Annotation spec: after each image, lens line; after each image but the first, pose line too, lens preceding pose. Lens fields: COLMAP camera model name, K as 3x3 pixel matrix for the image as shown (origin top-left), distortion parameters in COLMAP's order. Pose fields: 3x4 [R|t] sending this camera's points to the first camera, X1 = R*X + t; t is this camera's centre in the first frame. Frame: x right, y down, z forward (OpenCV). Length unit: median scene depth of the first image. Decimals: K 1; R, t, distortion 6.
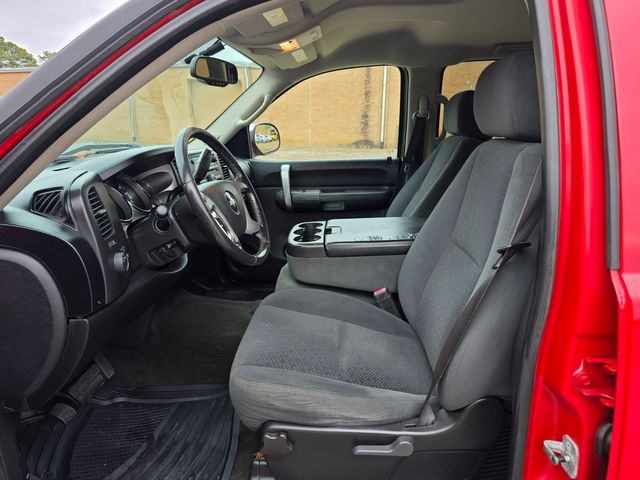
lens RADIAL K [[492.9, 0, 320.1], [0, 492.9, 217.9], [0, 0, 1]] dist [0.026848, -0.004548]
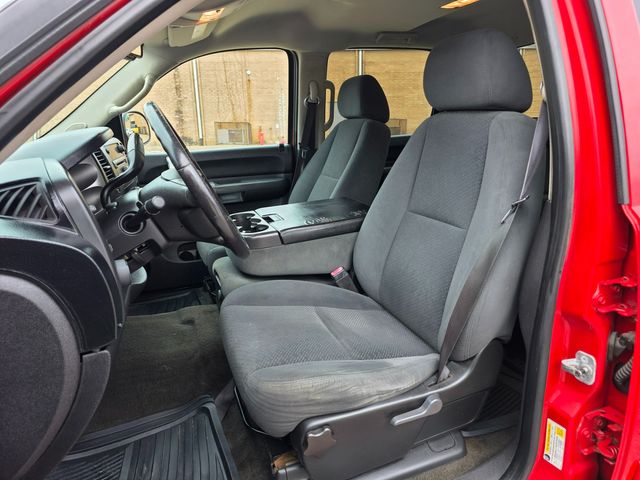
lens RADIAL K [[484.2, 0, 317.2], [0, 484.2, 229.2], [0, 0, 1]] dist [0.035897, -0.009023]
pose [[0.893572, -0.115439, 0.433823, -0.415660], [0.106708, 0.993293, 0.044520, 0.020052], [-0.436053, 0.006511, 0.899897, 0.165569]]
